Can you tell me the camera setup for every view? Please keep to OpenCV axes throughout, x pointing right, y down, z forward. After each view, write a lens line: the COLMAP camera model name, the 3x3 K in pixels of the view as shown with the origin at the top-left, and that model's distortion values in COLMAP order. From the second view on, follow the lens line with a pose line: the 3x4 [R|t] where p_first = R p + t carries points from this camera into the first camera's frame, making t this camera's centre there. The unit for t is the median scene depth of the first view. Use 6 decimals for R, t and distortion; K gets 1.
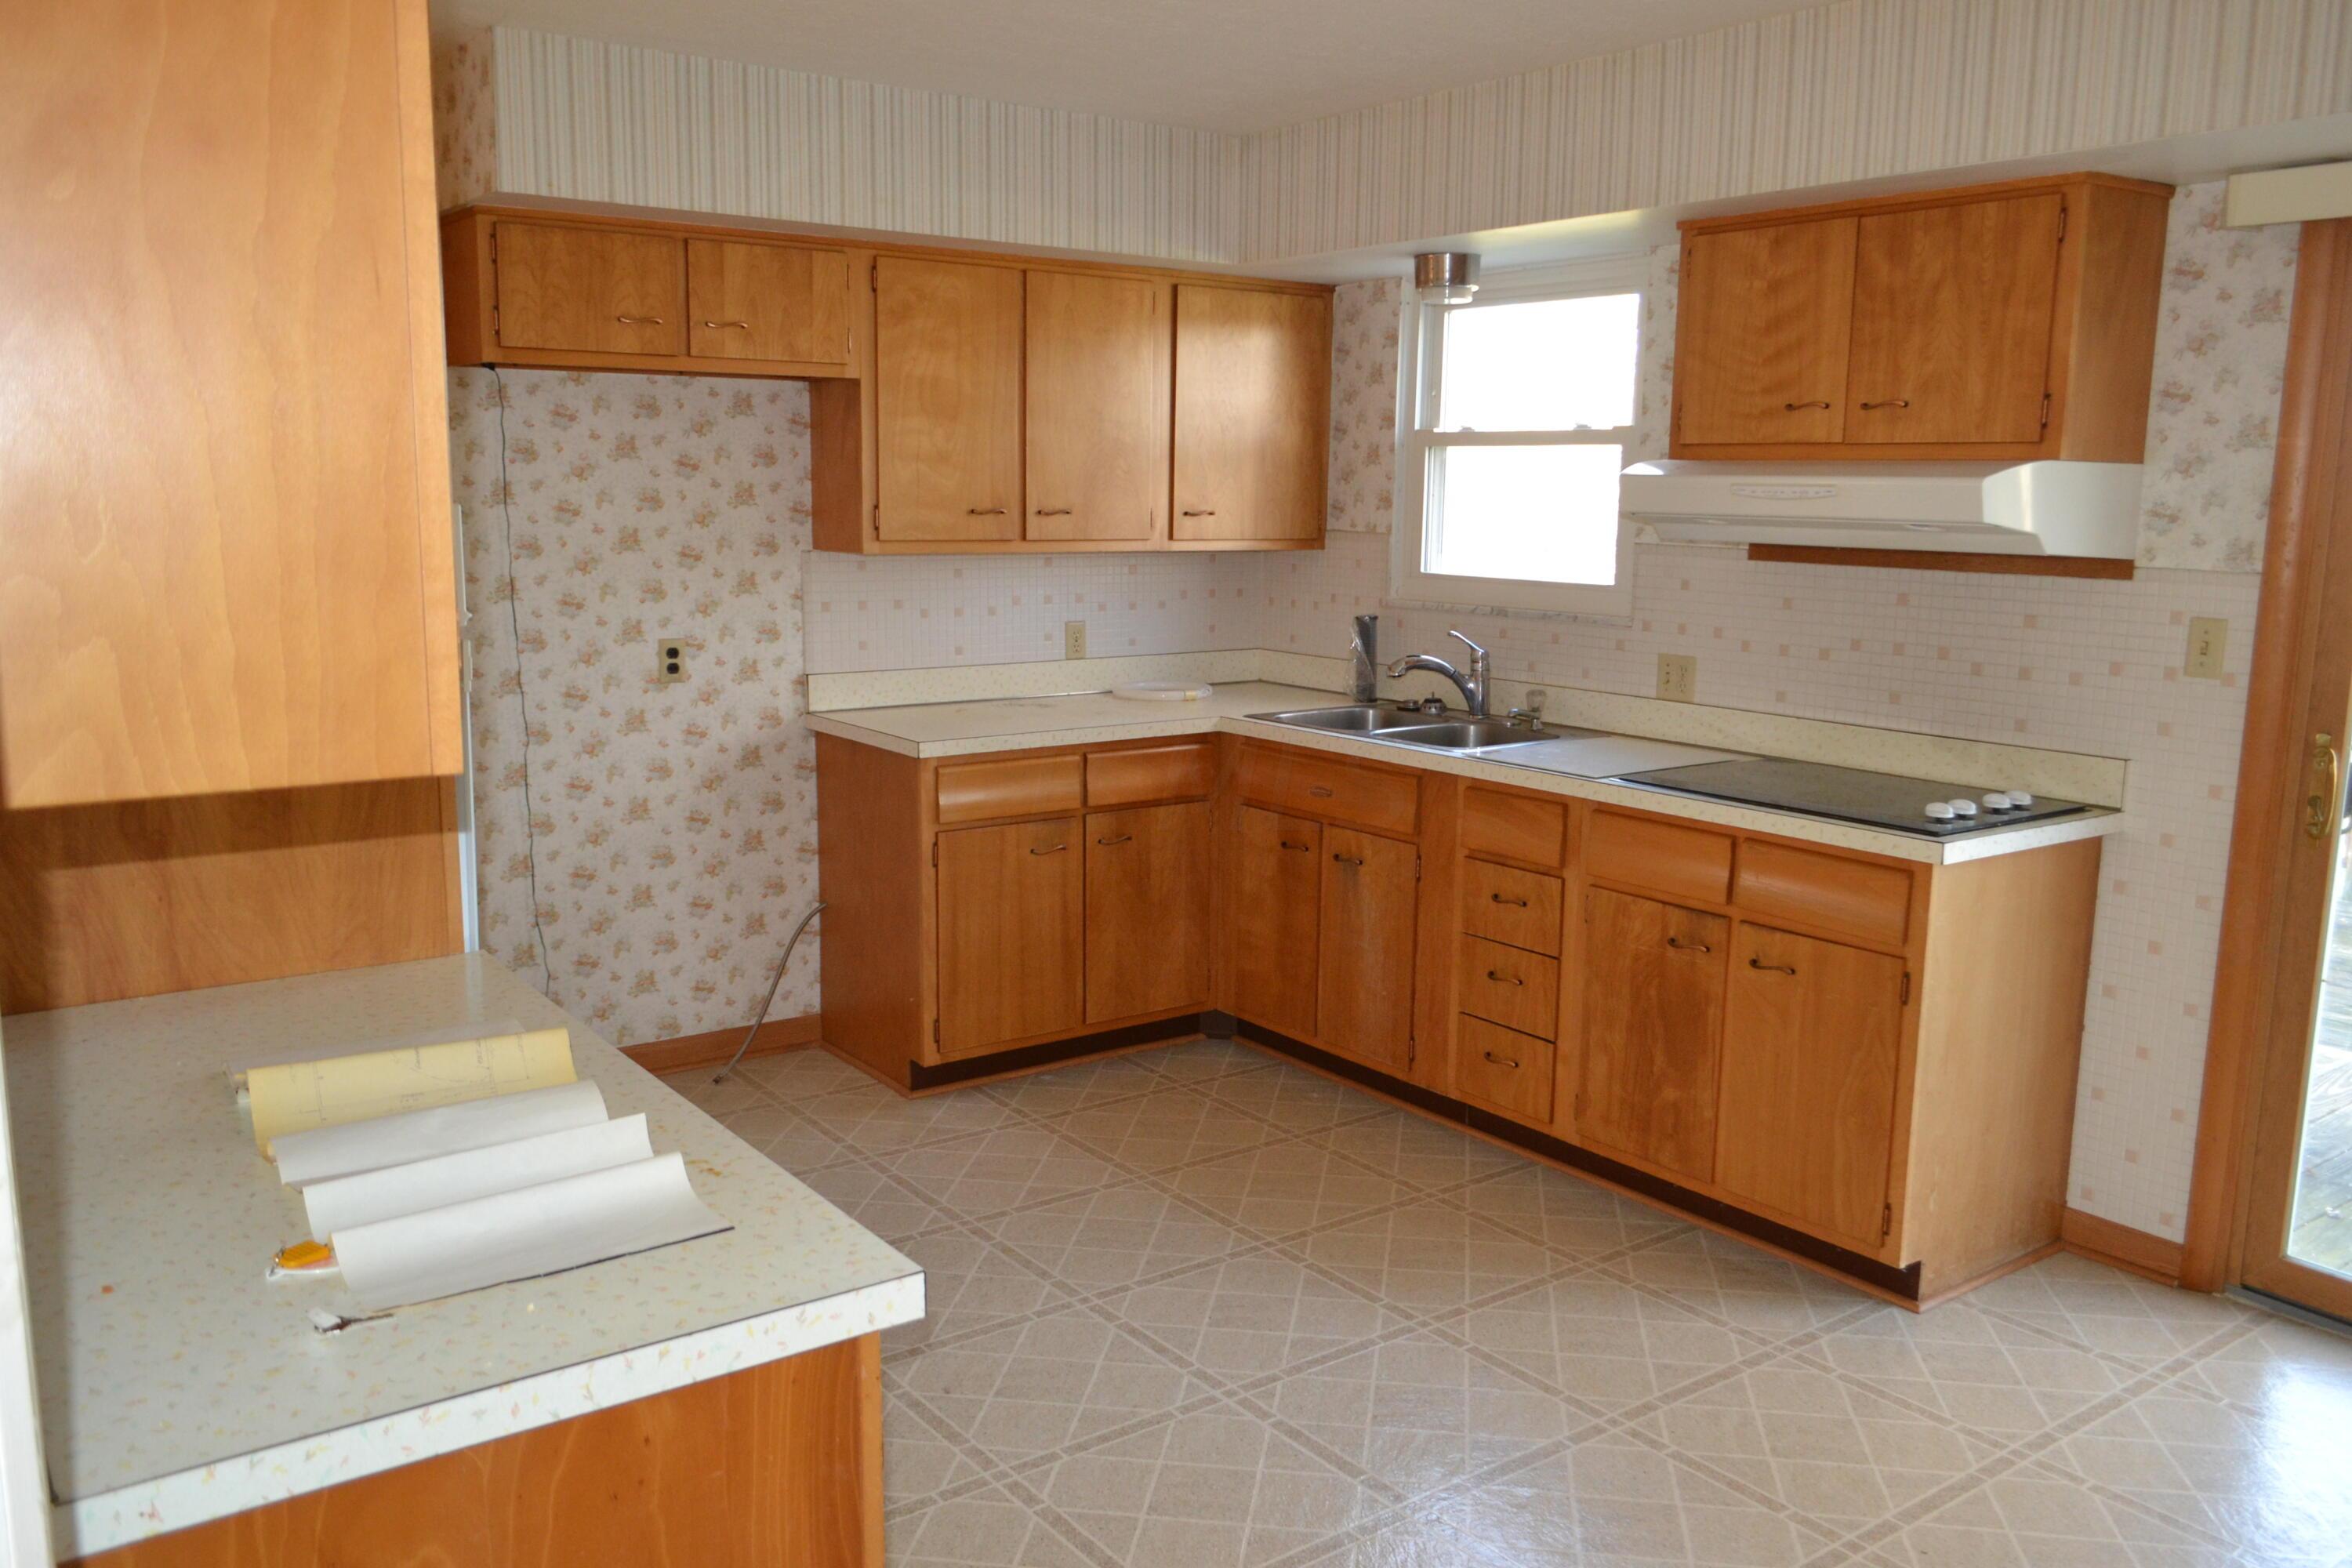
lens RADIAL K [[1871.2, 0, 1185.4], [0, 1871.2, 807.9], [0, 0, 1]] dist [-0.010133, 0.002475]
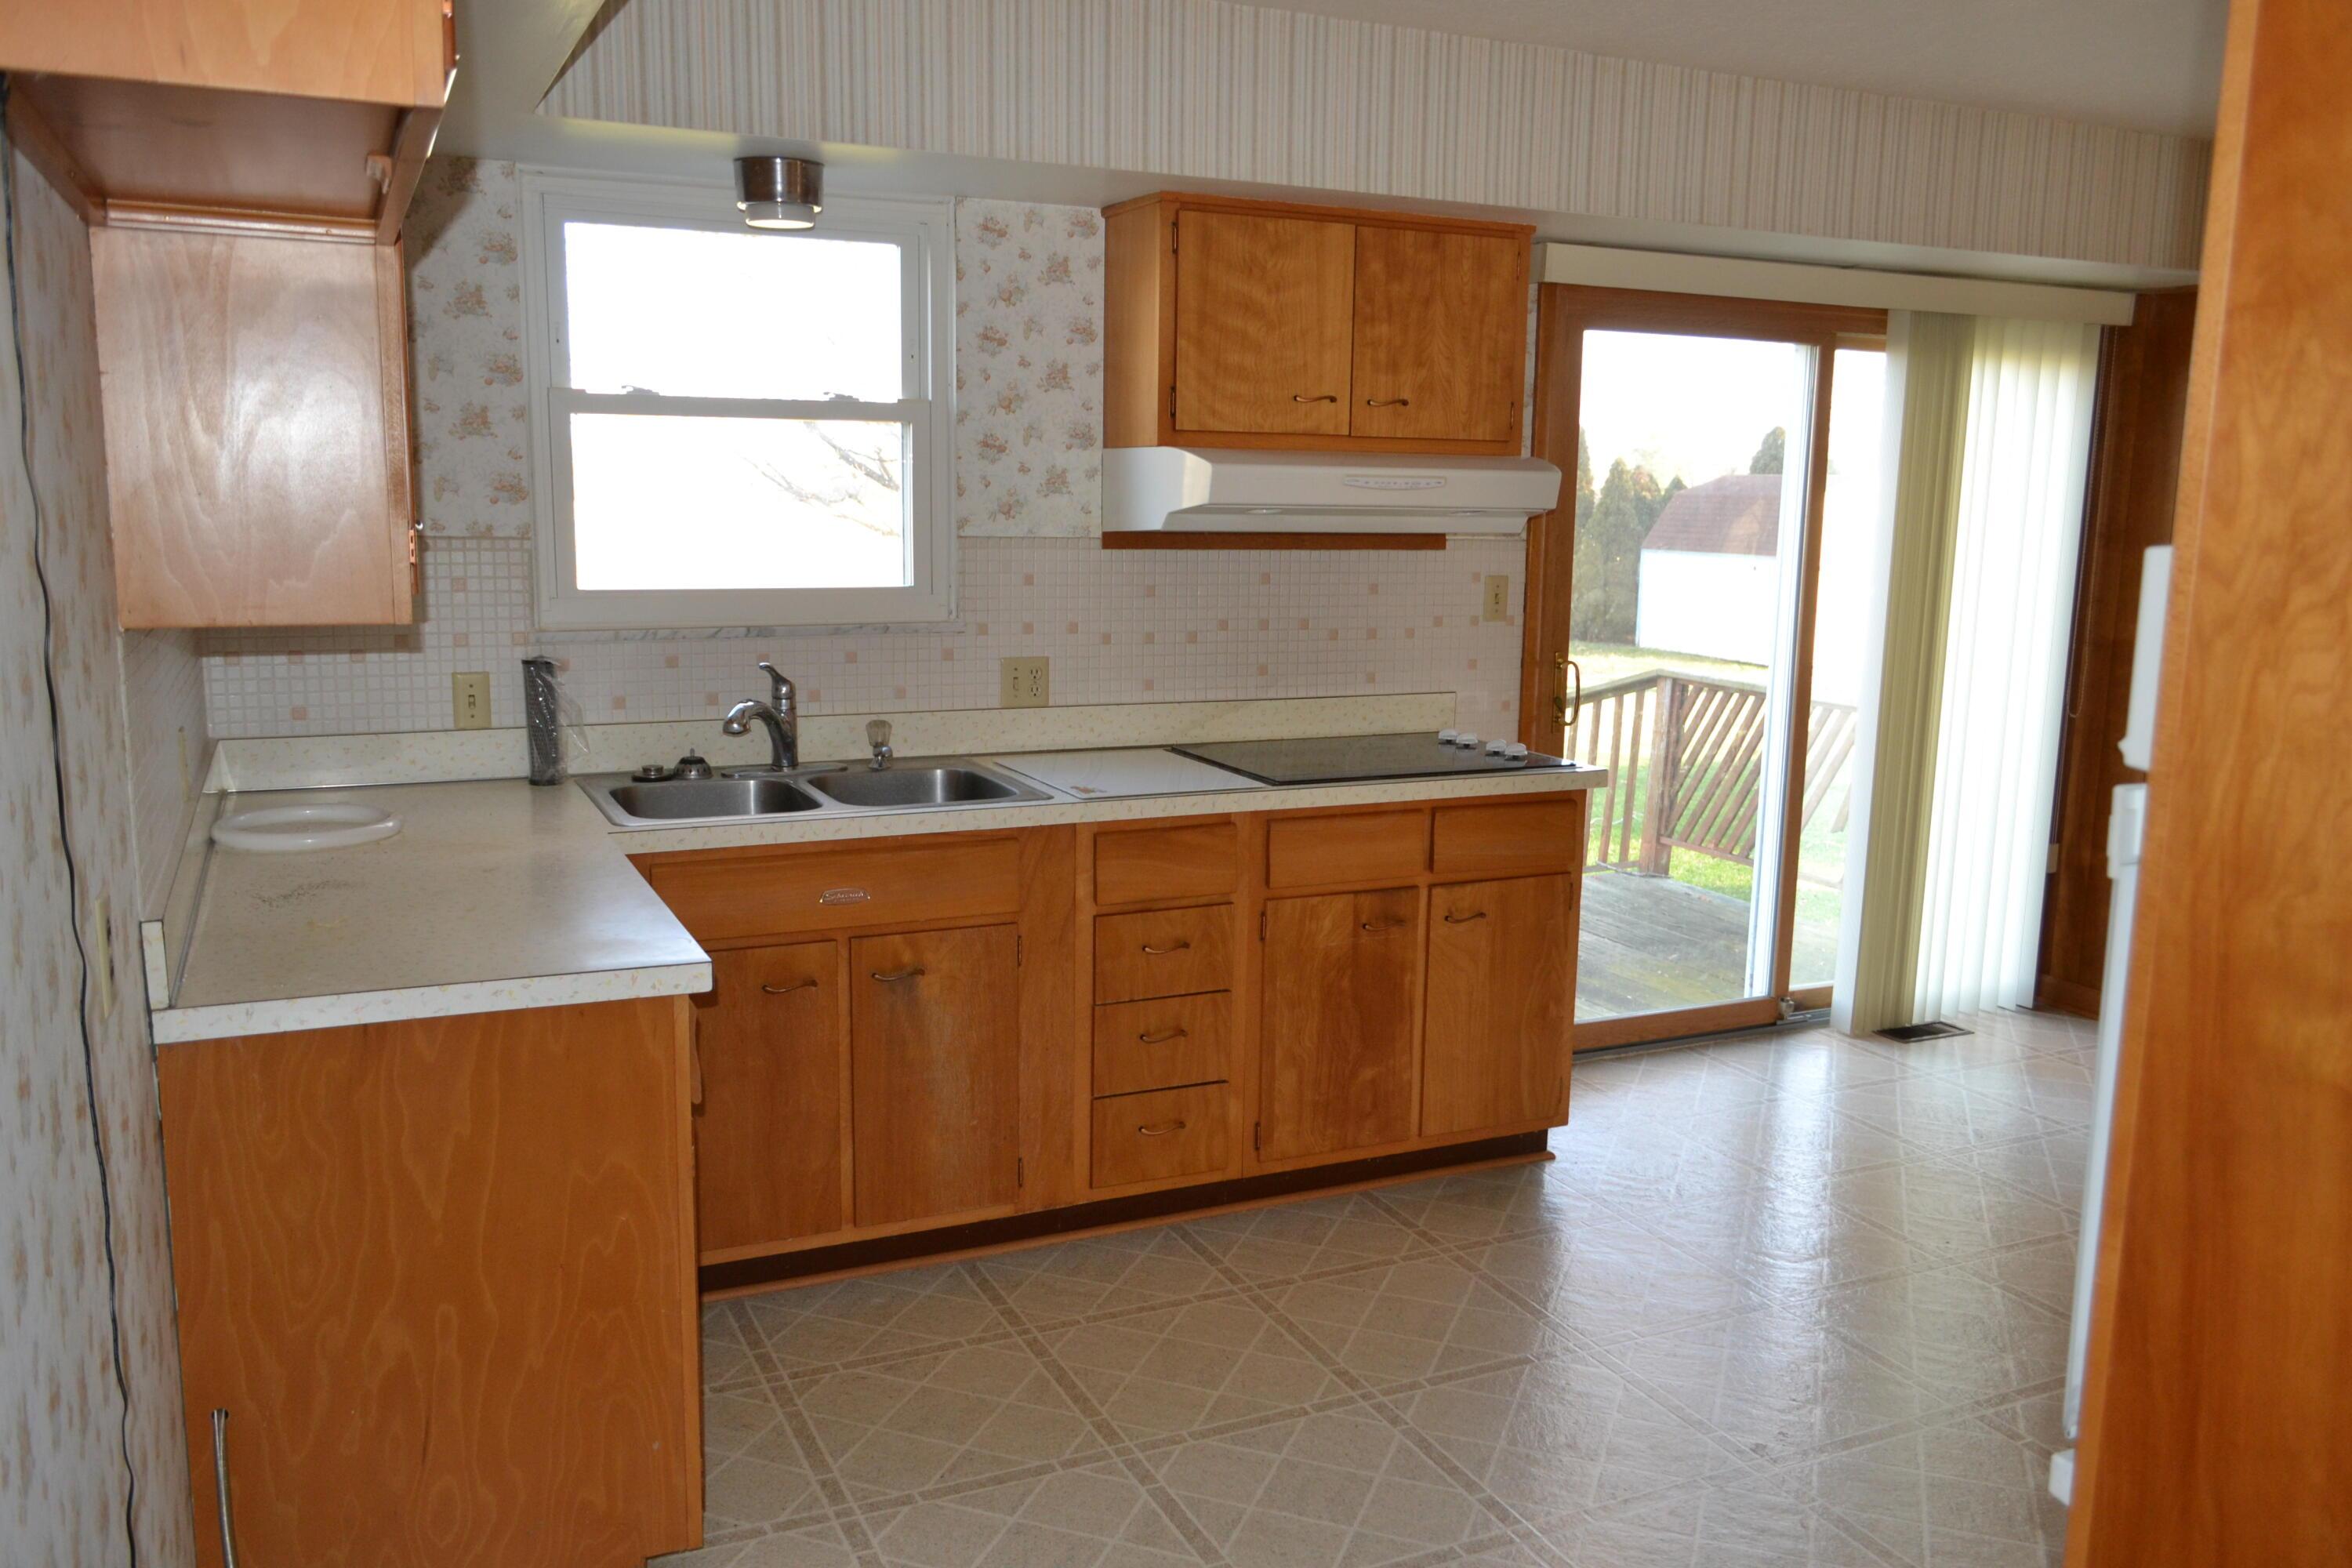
lens RADIAL K [[1871.2, 0, 1185.4], [0, 1871.2, 807.9], [0, 0, 1]] dist [-0.010133, 0.002475]
pose [[0.191267, -0.180633, 0.964774, -0.701181], [0.153520, 0.976329, 0.152361, -0.156016], [-0.969458, 0.118970, 0.214471, 0.840210]]
